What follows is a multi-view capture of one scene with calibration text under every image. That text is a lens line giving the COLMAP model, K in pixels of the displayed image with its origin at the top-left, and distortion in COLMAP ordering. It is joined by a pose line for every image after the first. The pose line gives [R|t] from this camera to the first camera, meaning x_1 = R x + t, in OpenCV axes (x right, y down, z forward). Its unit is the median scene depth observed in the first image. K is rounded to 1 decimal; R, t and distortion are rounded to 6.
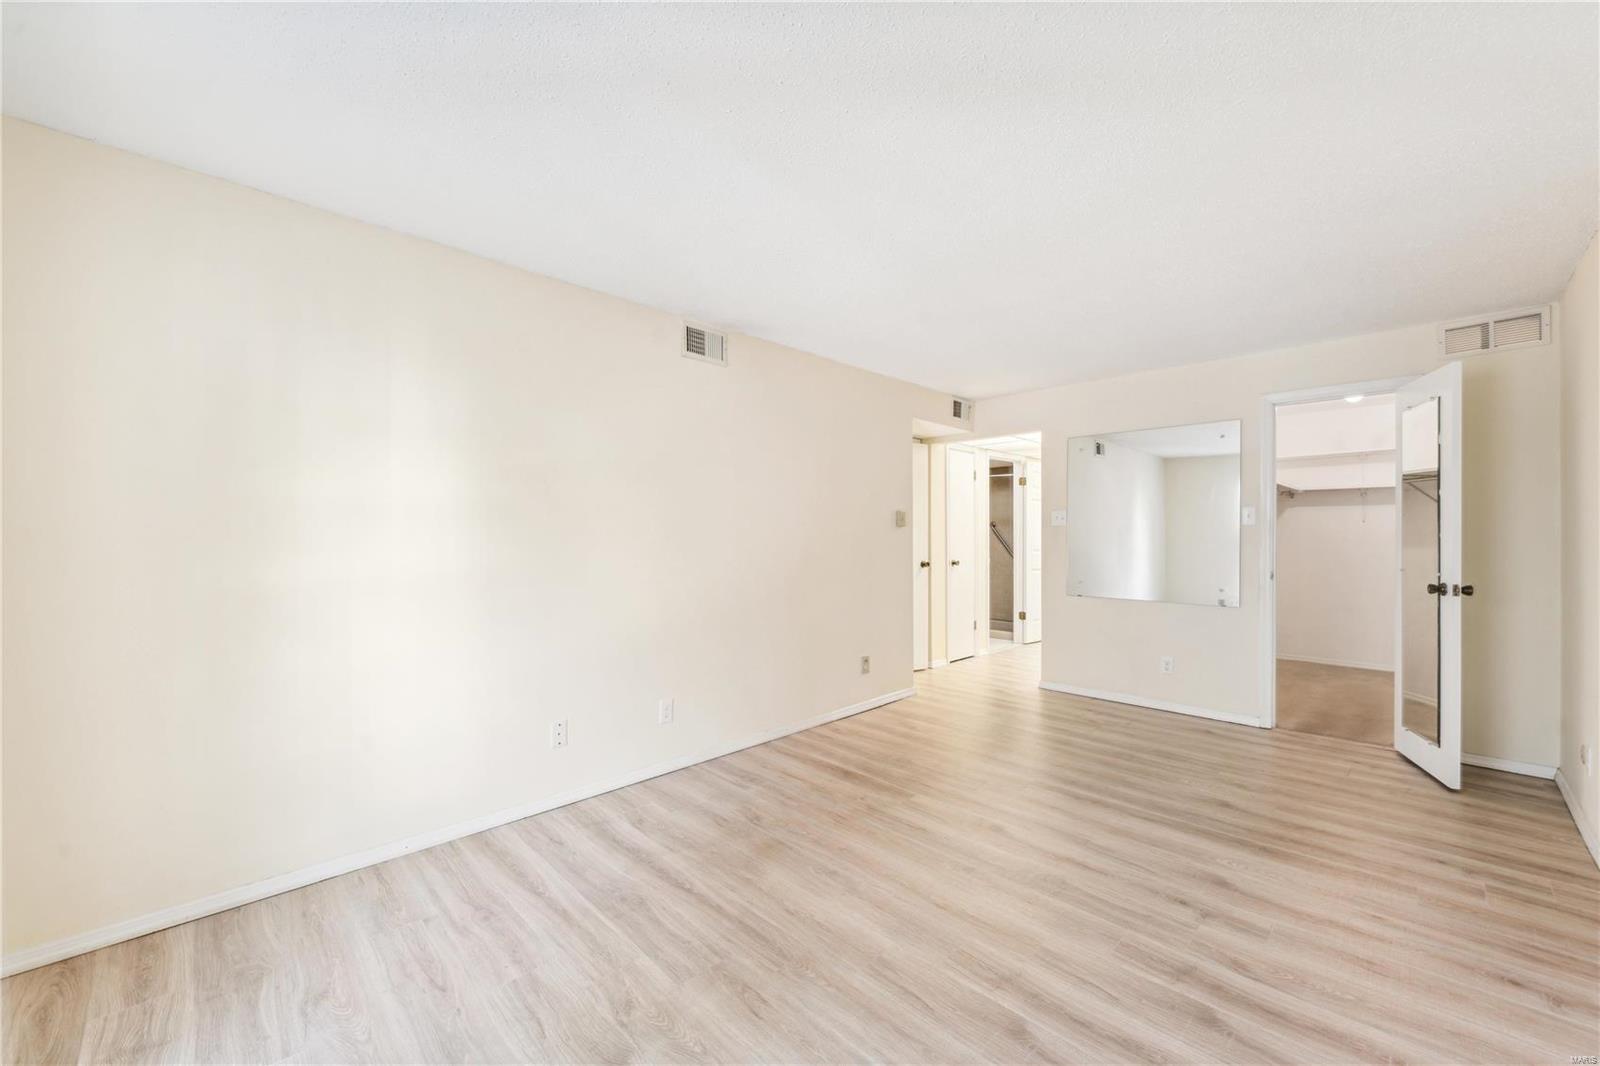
lens RADIAL K [[591.6, 0, 799.0], [0, 591.6, 539.1], [0, 0, 1]] dist [-0.011849, -0.000108]
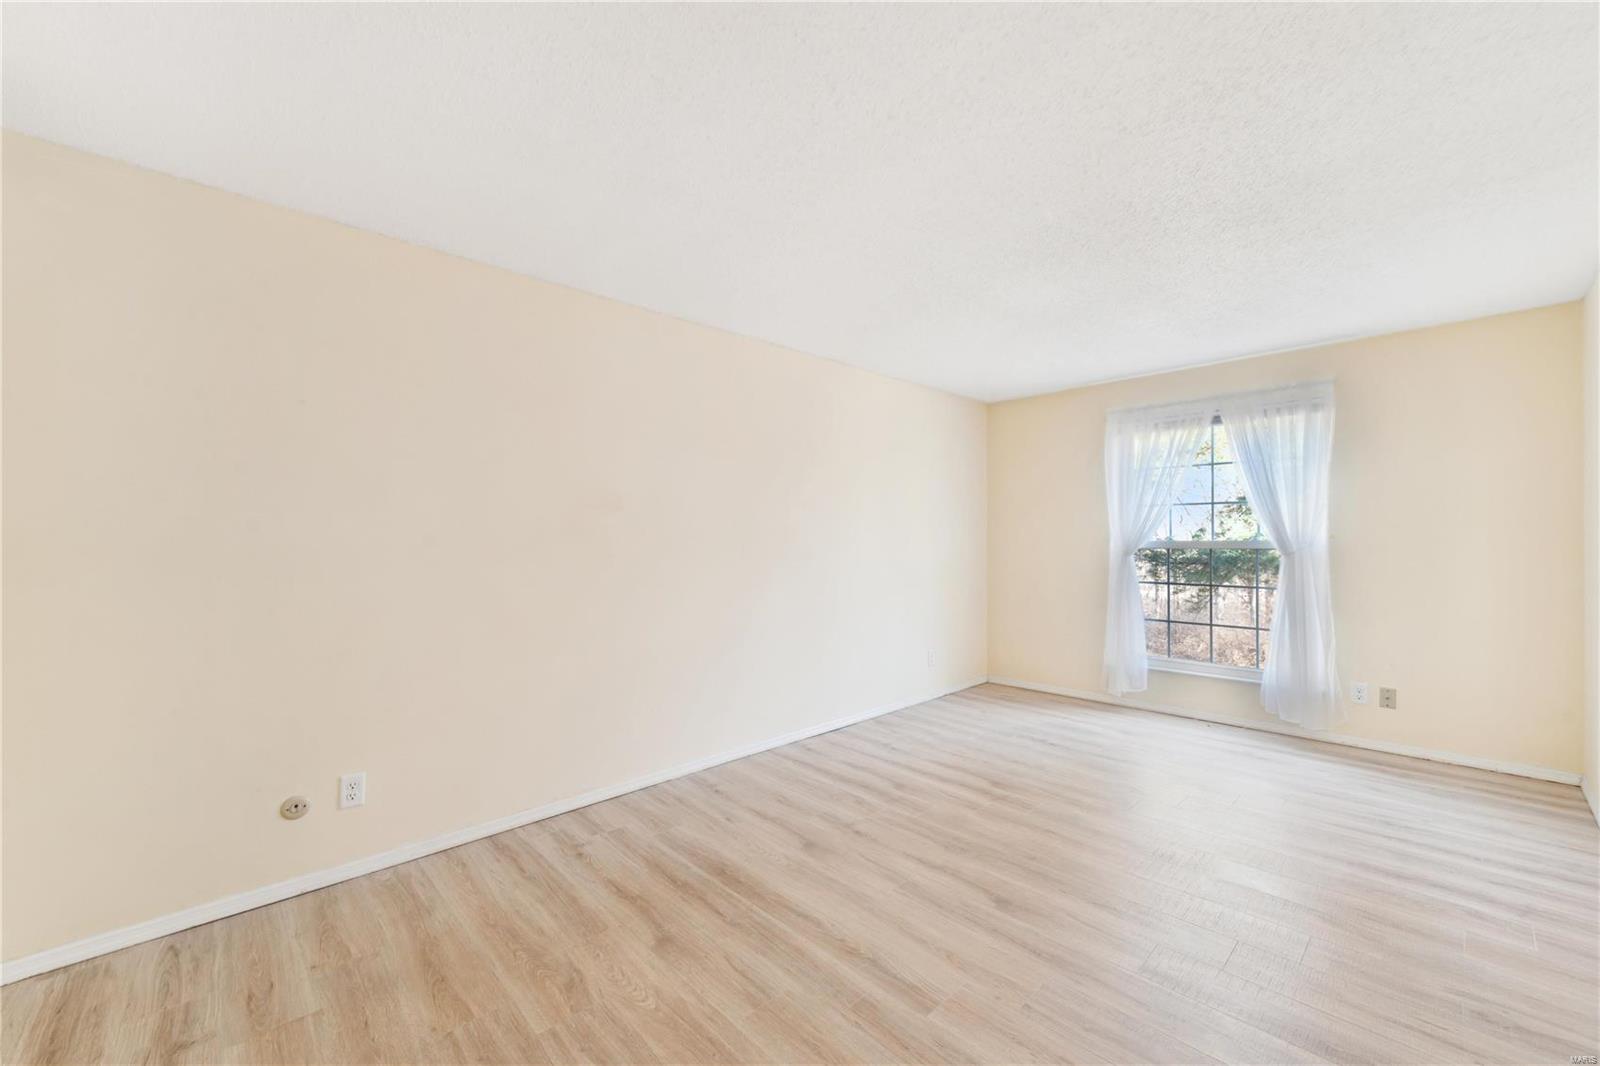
lens RADIAL K [[591.6, 0, 798.0], [0, 591.6, 536.6], [0, 0, 1]] dist [-0.011849, -0.000108]
pose [[-0.999705, 0.009489, 0.022348, 0.699541], [0.009365, 0.999940, -0.005643, -0.013293], [-0.022400, -0.005432, -0.999734, 2.127073]]
